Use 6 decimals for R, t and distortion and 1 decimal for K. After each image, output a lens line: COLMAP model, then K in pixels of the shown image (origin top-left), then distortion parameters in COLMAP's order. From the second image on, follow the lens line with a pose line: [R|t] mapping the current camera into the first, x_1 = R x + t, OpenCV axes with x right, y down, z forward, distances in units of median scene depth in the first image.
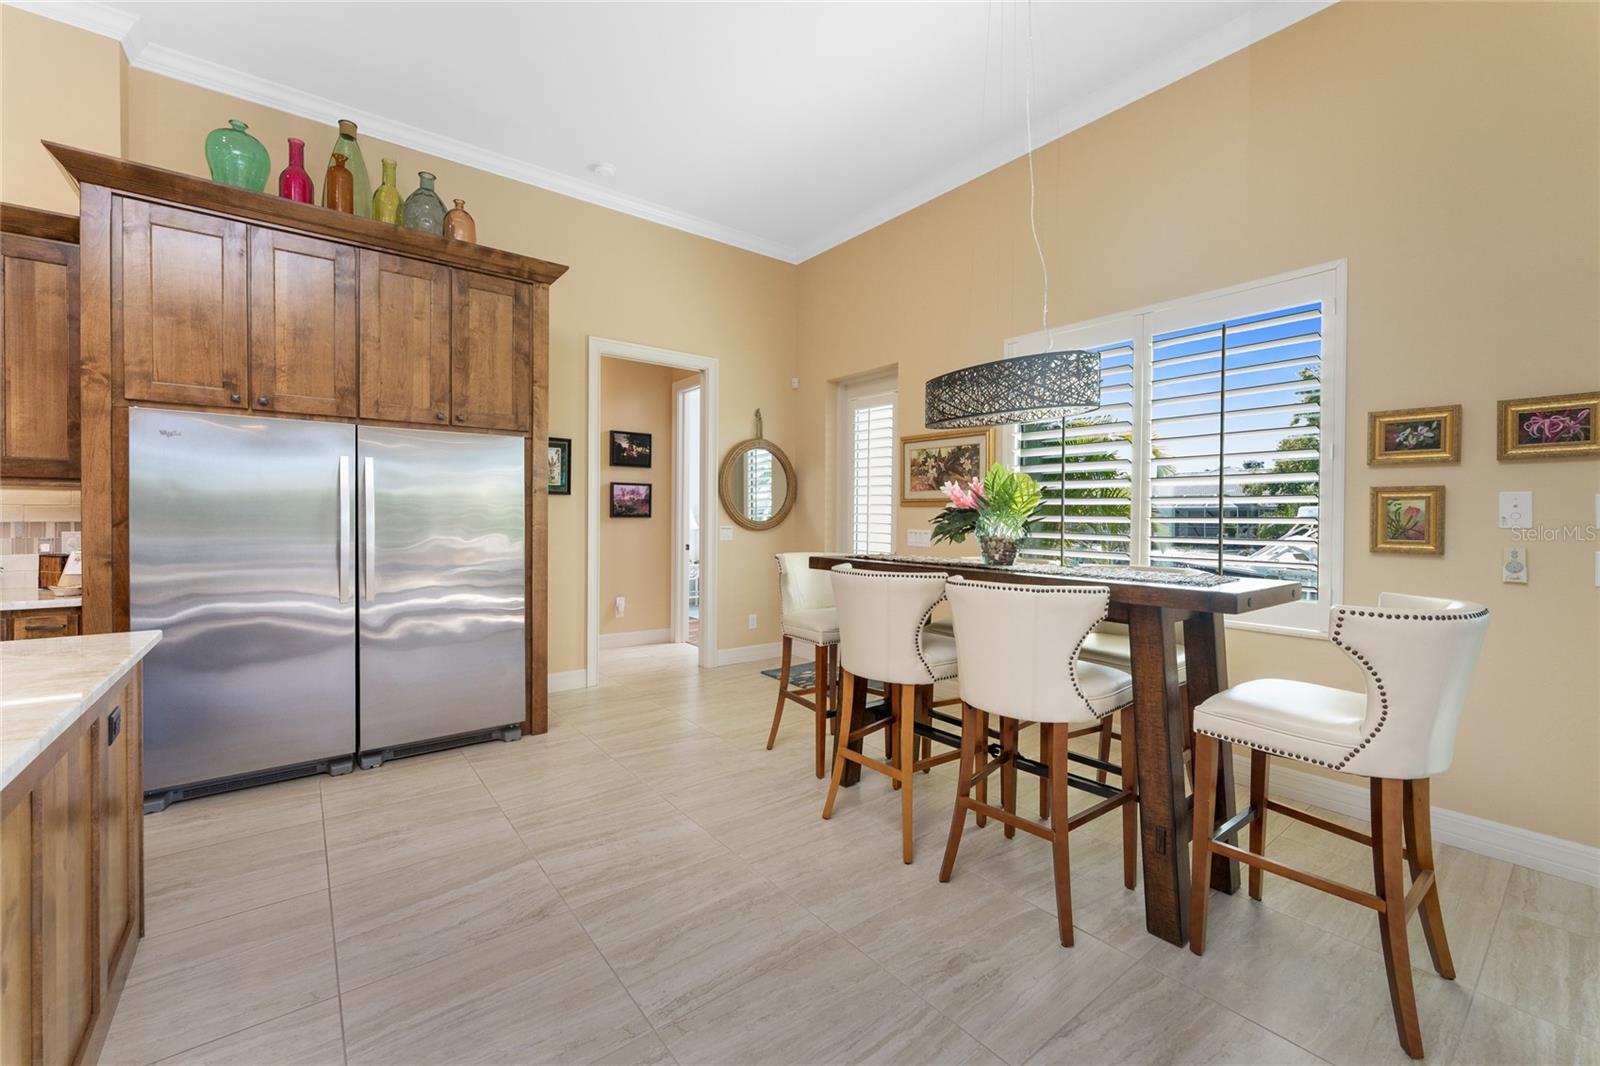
lens RADIAL K [[643.2, 0, 779.0], [0, 643.2, 535.4], [0, 0, 1]] dist [-0.000354, 0.000145]
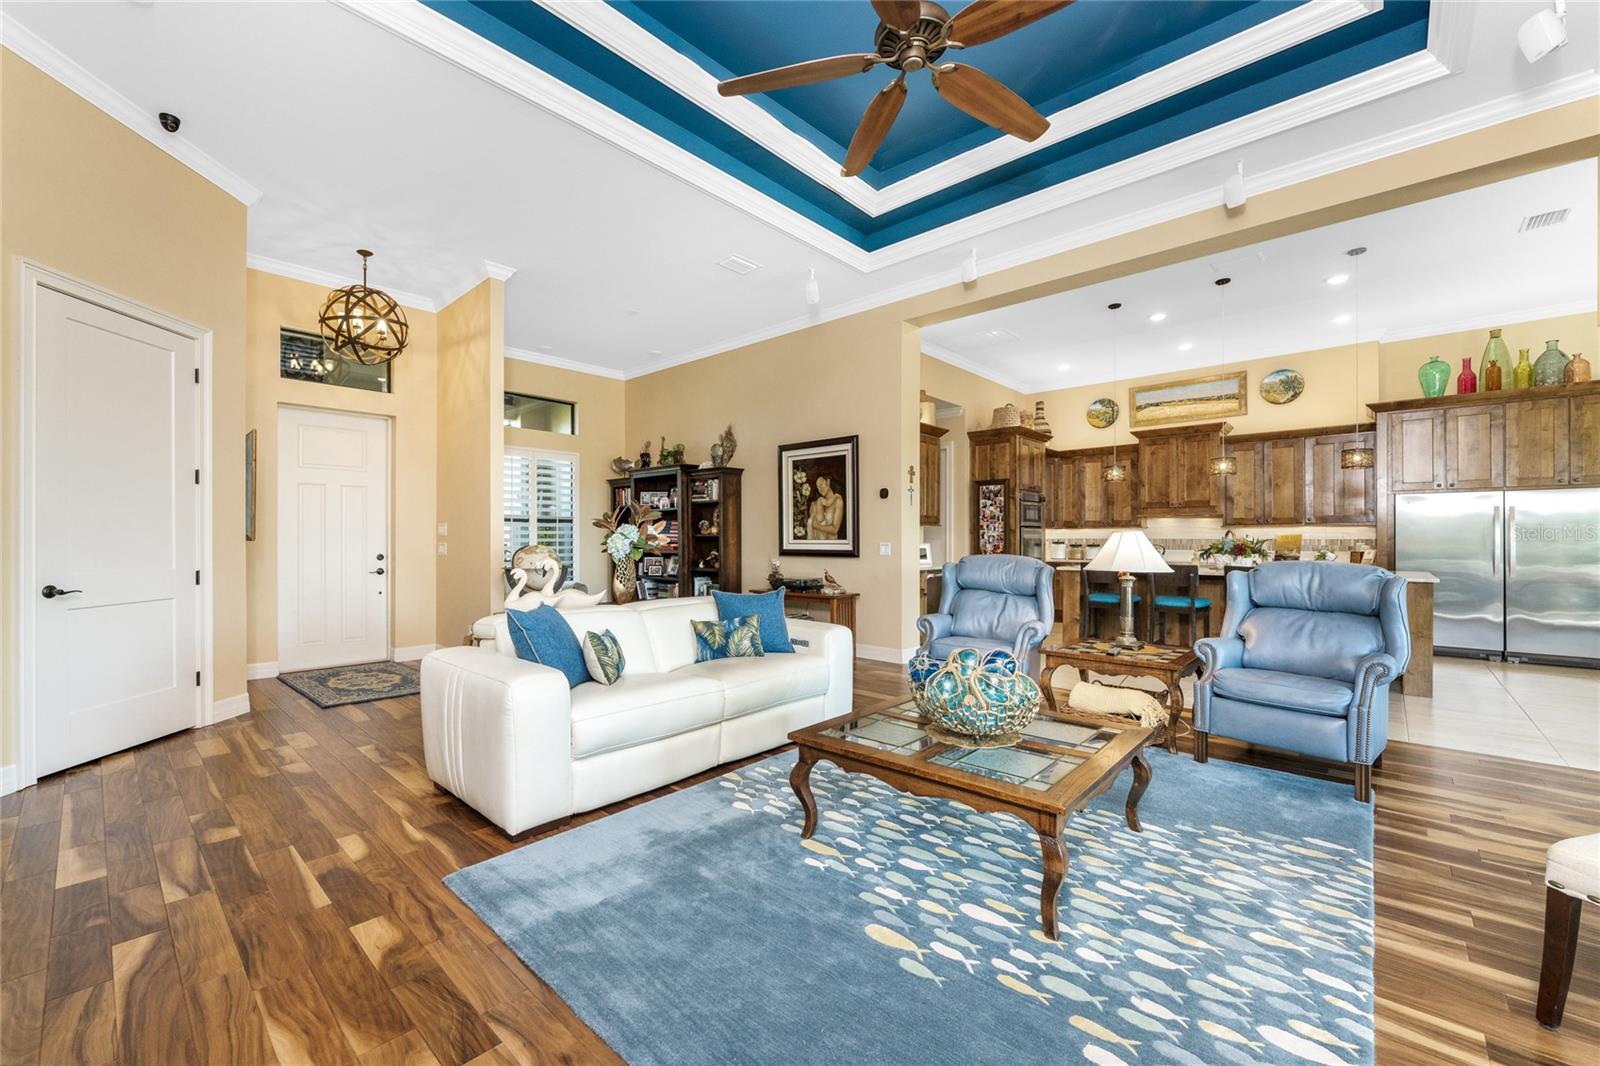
lens RADIAL K [[643.2, 0, 779.0], [0, 643.2, 535.4], [0, 0, 1]] dist [-0.000354, 0.000145]
pose [[0.171762, -0.015201, -0.985021, 0.942775], [-0.020571, 0.999608, -0.019013, 0.053985], [0.984924, 0.023528, 0.171382, -1.589162]]
